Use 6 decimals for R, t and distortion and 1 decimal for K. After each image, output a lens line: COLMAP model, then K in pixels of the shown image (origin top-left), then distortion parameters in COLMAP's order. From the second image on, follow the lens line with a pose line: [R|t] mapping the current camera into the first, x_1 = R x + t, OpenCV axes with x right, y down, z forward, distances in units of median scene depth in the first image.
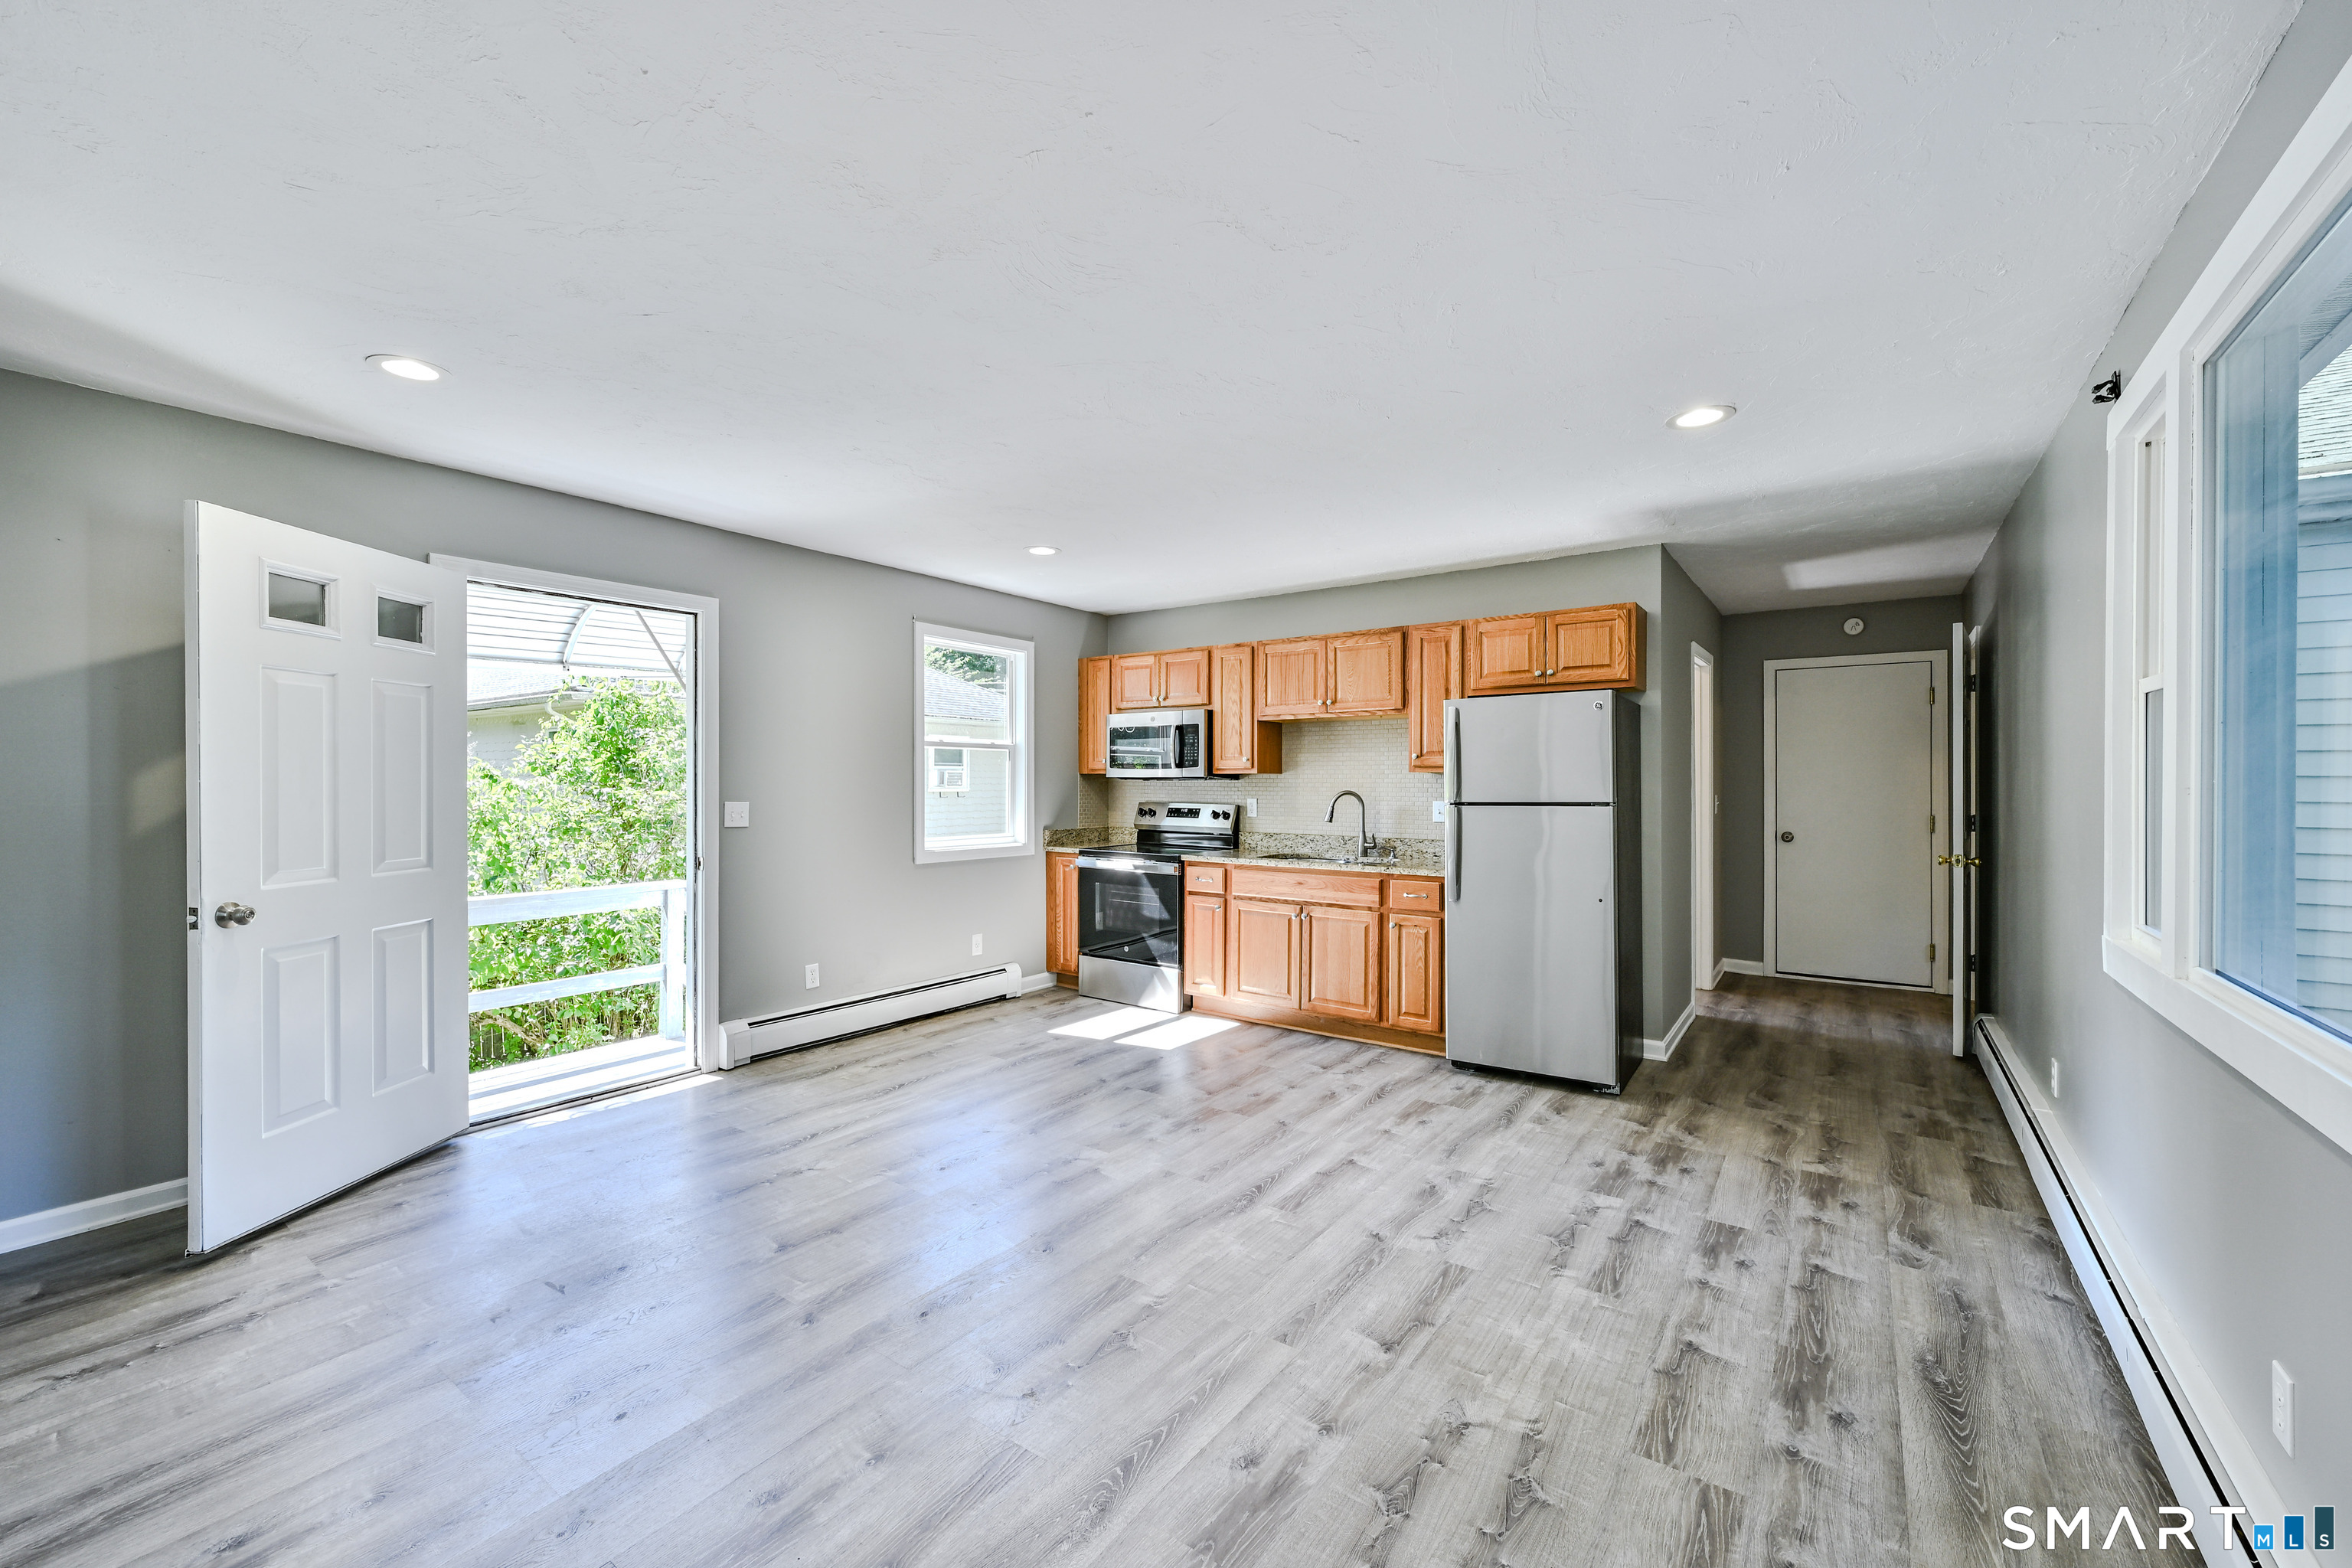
lens RADIAL K [[923.1, 0, 1191.7], [0, 923.1, 784.8], [0, 0, 1]] dist [0.000827, -0.000184]
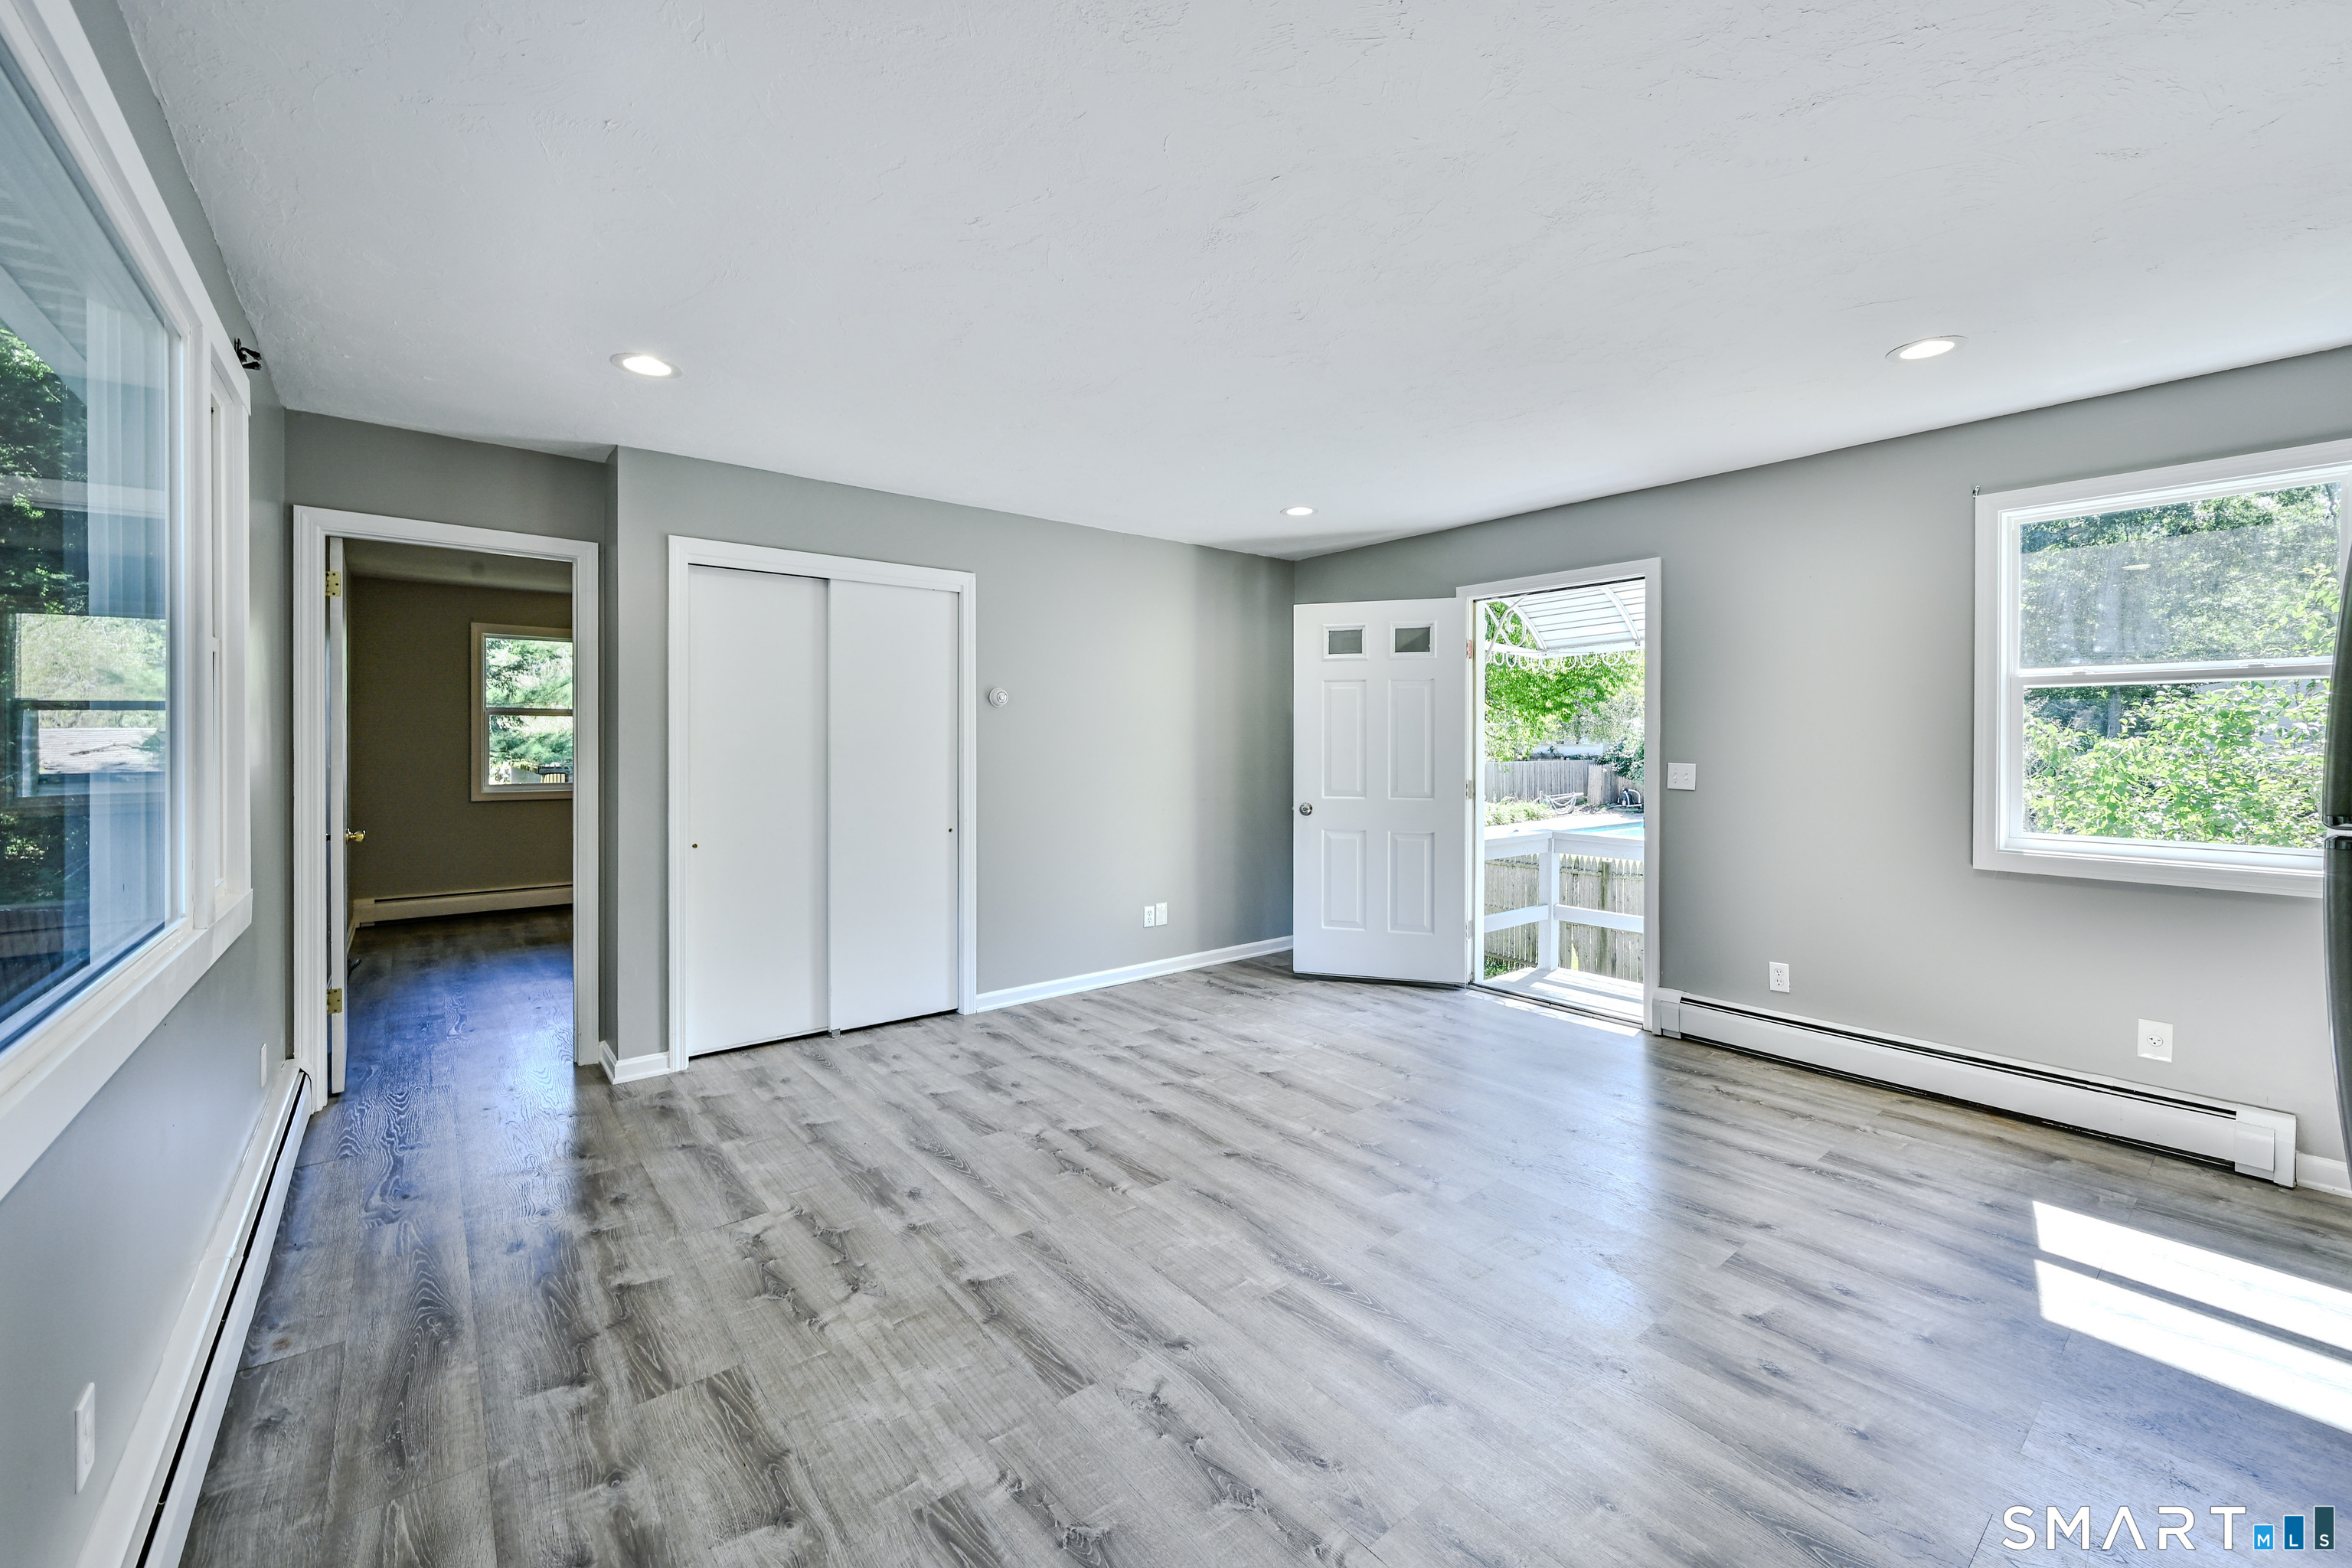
lens RADIAL K [[942.1, 0, 1167.2], [0, 942.1, 750.0], [0, 0, 1]] dist [0.000256, -0.000305]
pose [[-0.272952, 0.006946, -0.962003, 0.718104], [-0.003460, 0.999960, 0.008202, -0.001815], [0.962021, 0.005568, -0.272917, 0.916435]]
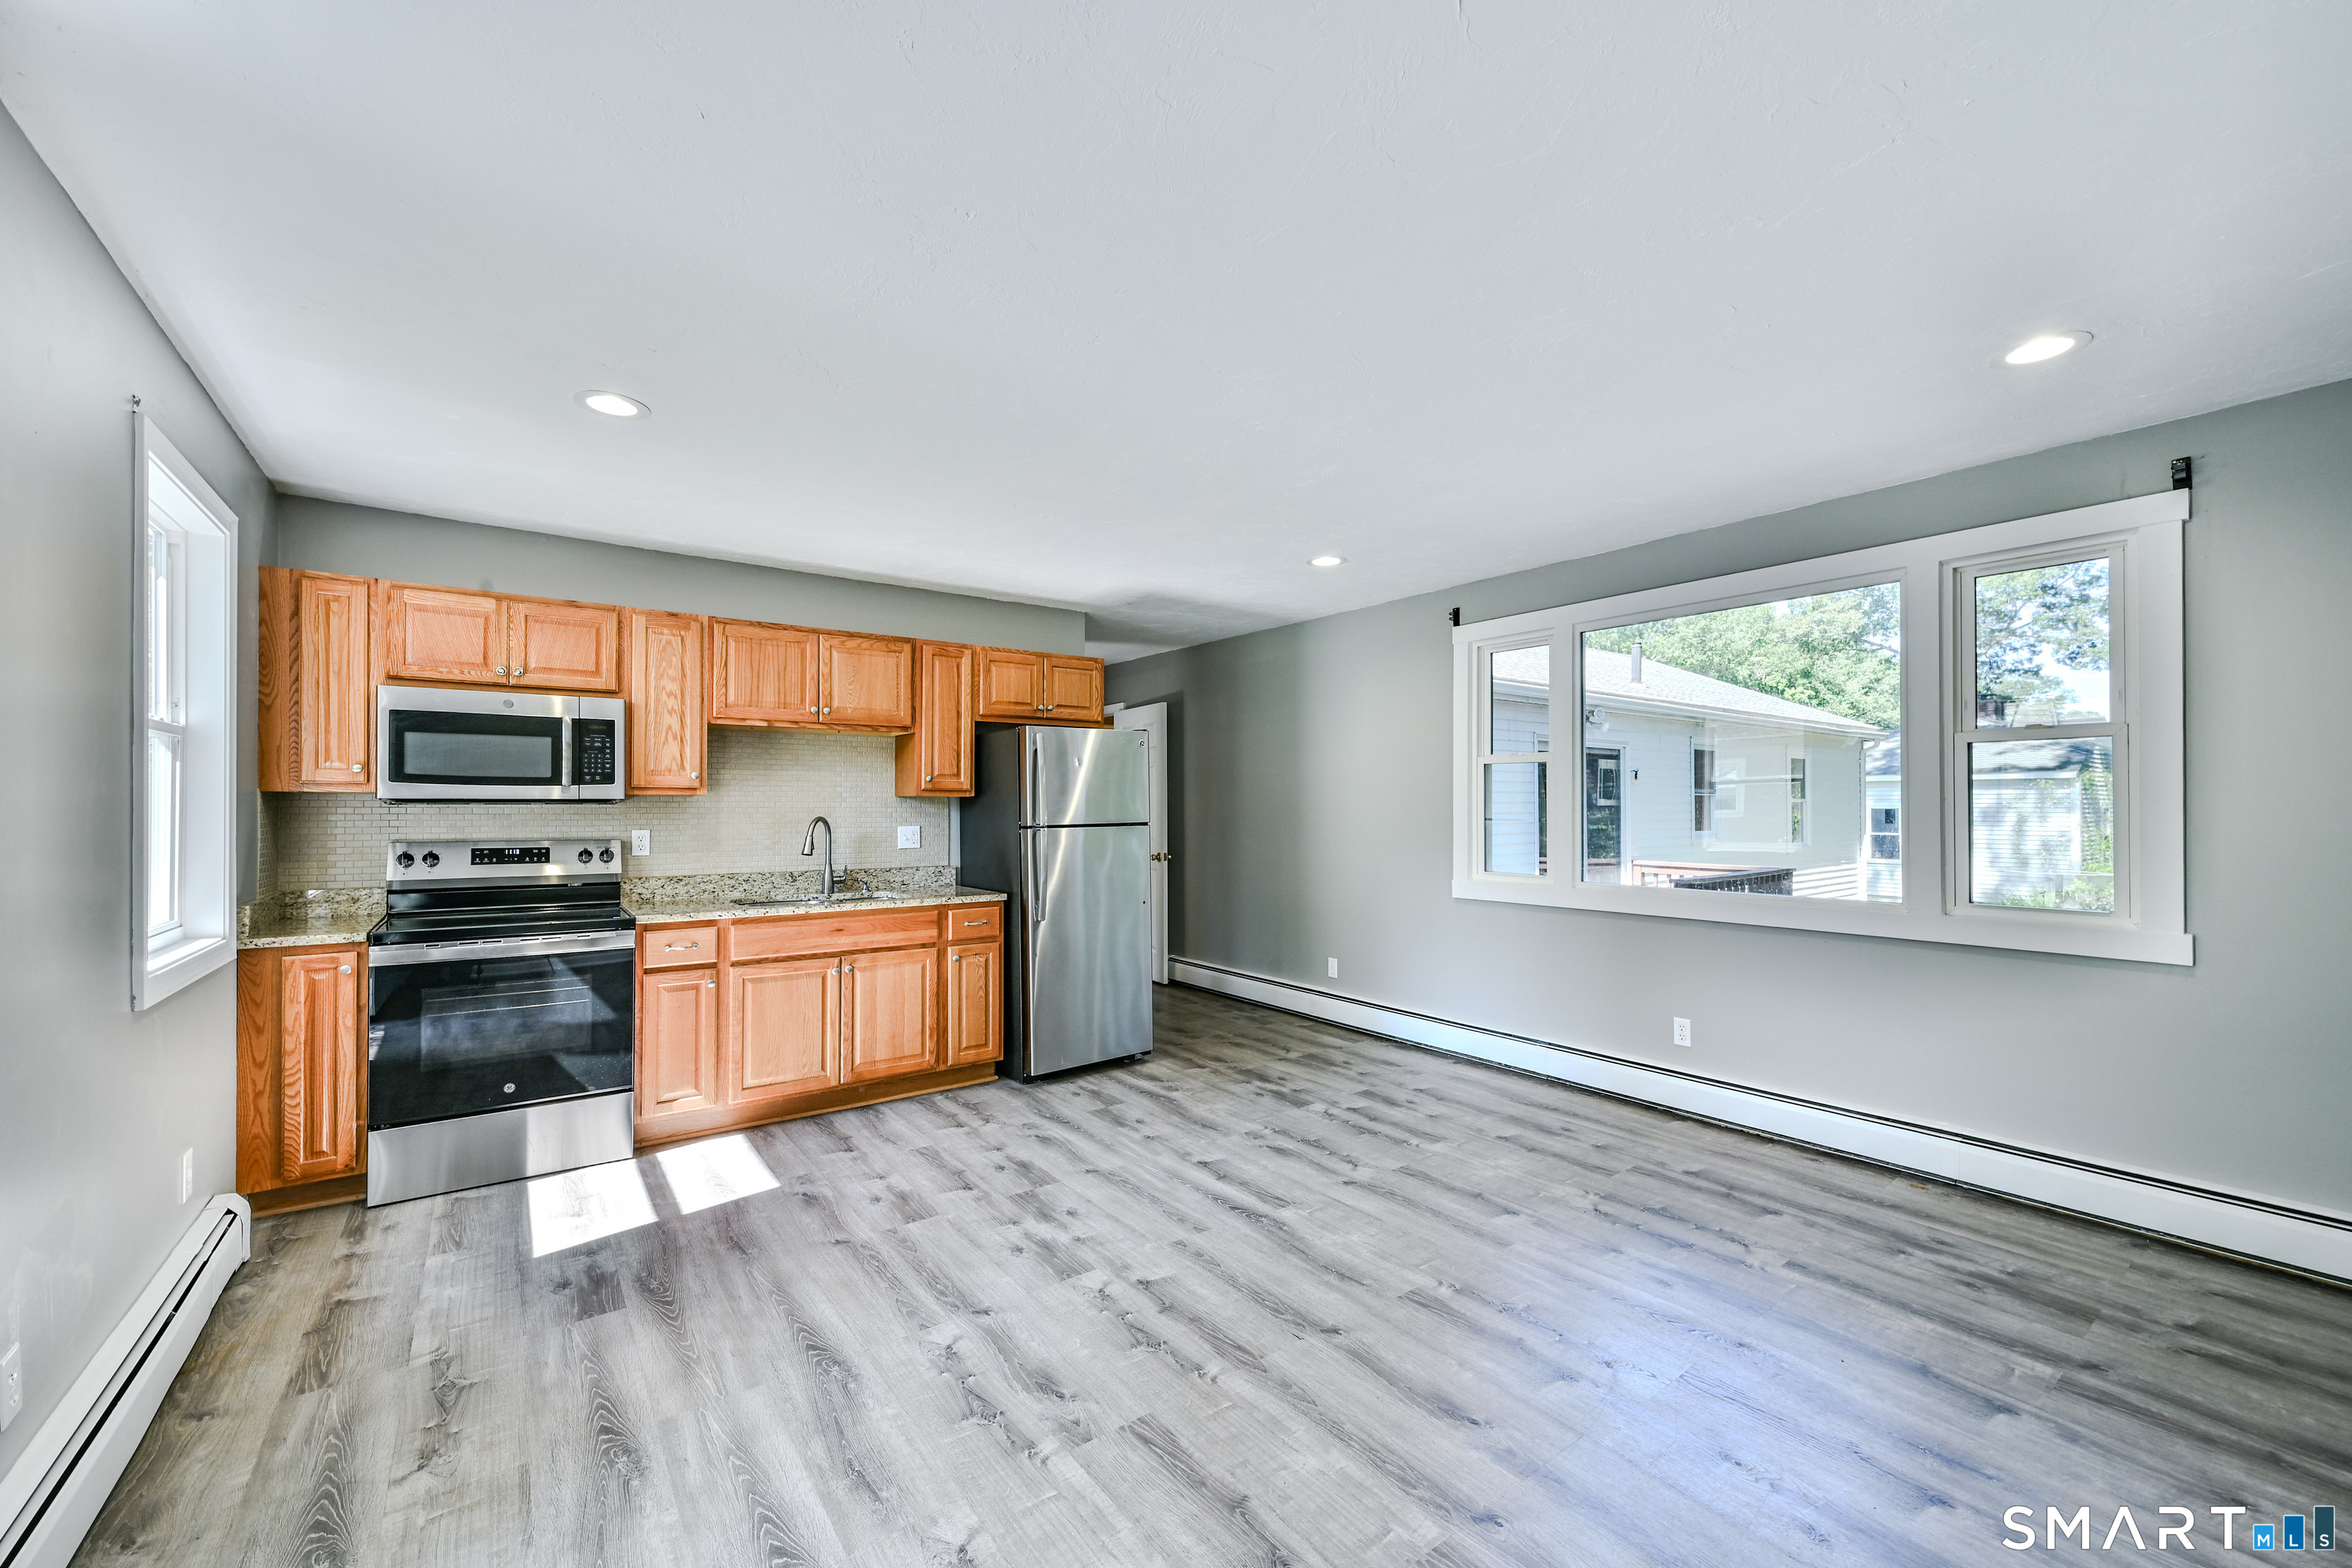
lens RADIAL K [[919.0, 0, 1165.4], [0, 919.0, 791.0], [0, 0, 1]] dist [0.000370, 0.000063]
pose [[0.321422, 0.012380, 0.946855, -0.780211], [0.004319, 0.999885, -0.014539, -0.004812], [-0.946926, 0.008763, 0.321332, 0.639242]]
